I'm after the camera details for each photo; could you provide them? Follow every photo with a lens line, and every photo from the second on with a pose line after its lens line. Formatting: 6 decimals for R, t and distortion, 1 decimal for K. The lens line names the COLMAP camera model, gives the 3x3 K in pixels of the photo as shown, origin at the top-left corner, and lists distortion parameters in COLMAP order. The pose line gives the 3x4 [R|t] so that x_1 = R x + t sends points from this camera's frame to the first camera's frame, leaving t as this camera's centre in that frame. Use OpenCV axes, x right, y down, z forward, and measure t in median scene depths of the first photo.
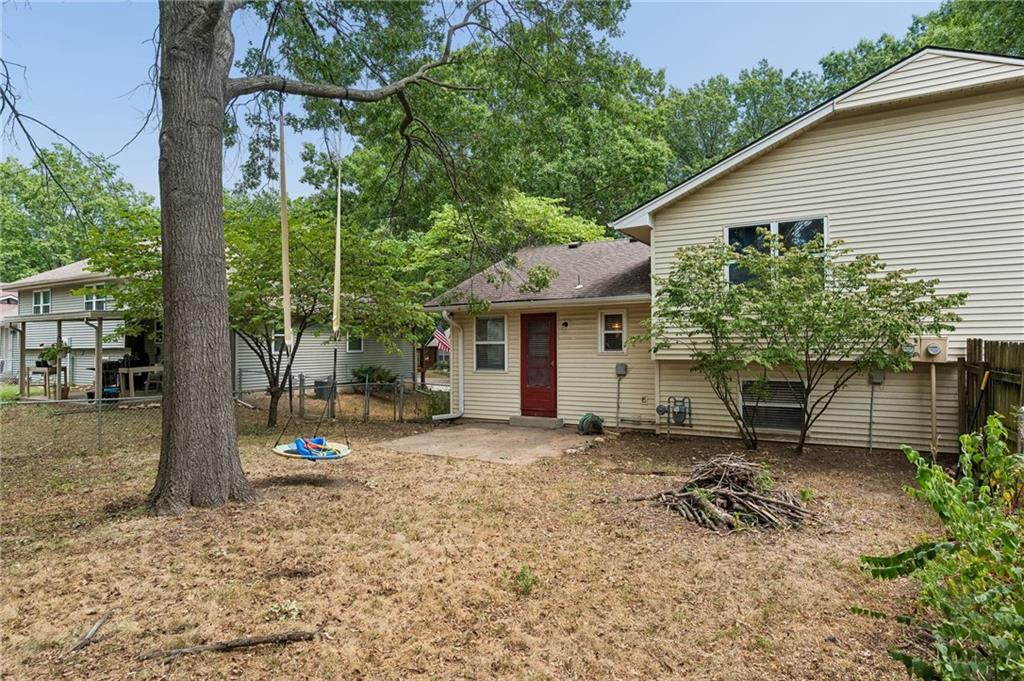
lens RADIAL K [[579.2, 0, 515.6], [0, 579.2, 346.8], [0, 0, 1]] dist [-0.006668, -0.000803]
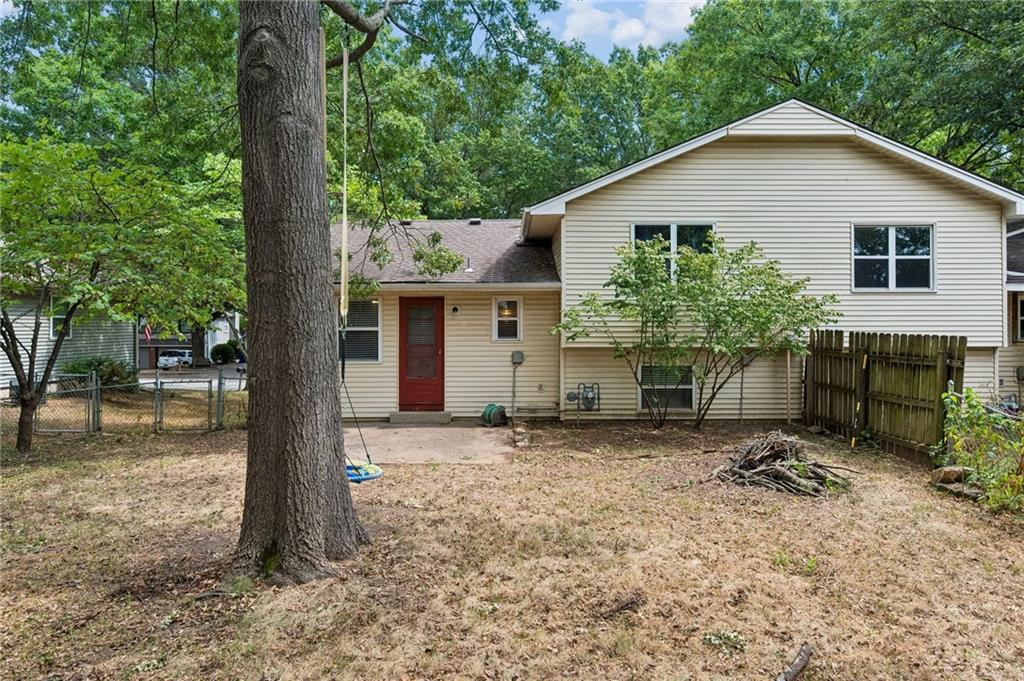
lens RADIAL K [[618.1, 0, 514.1], [0, 618.1, 333.8], [0, 0, 1]] dist [0.001335, -0.000290]
pose [[0.860285, 0.001502, 0.509812, -0.355596], [-0.004606, 0.999978, 0.004827, -0.005751], [-0.509793, -0.006501, 0.860272, 0.104803]]
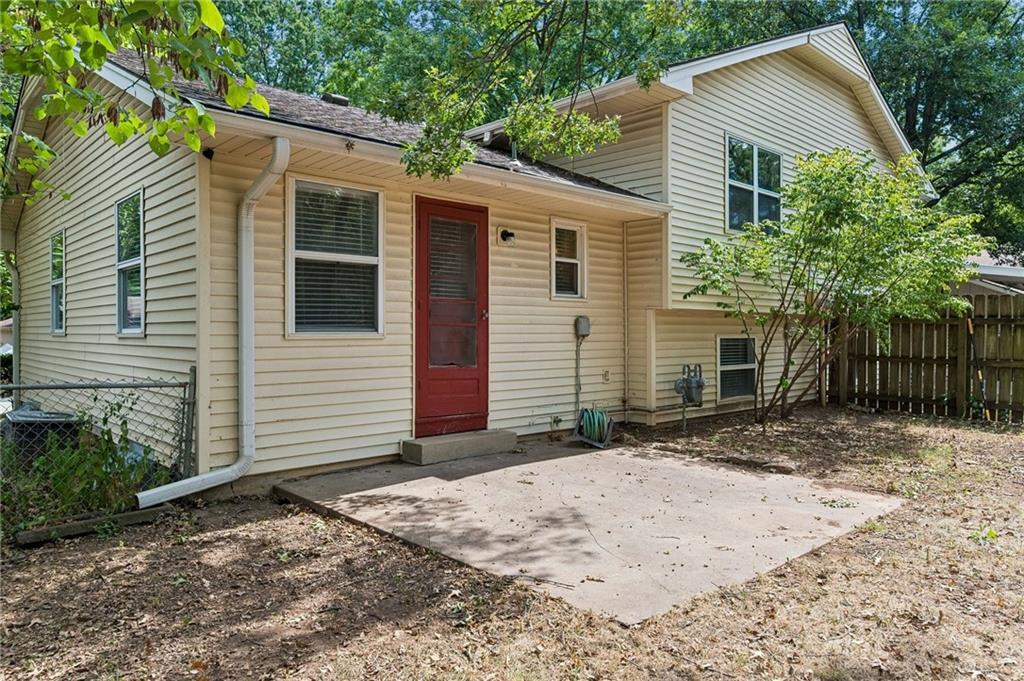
lens RADIAL K [[680.1, 0, 511.2], [0, 680.1, 336.4], [0, 0, 1]] dist [0.005484, 0.001125]
pose [[0.287321, 0.001324, 0.957834, -0.485911], [-0.003631, 0.999993, -0.000294, 0.049513], [-0.957828, -0.003394, 0.287324, 0.874297]]
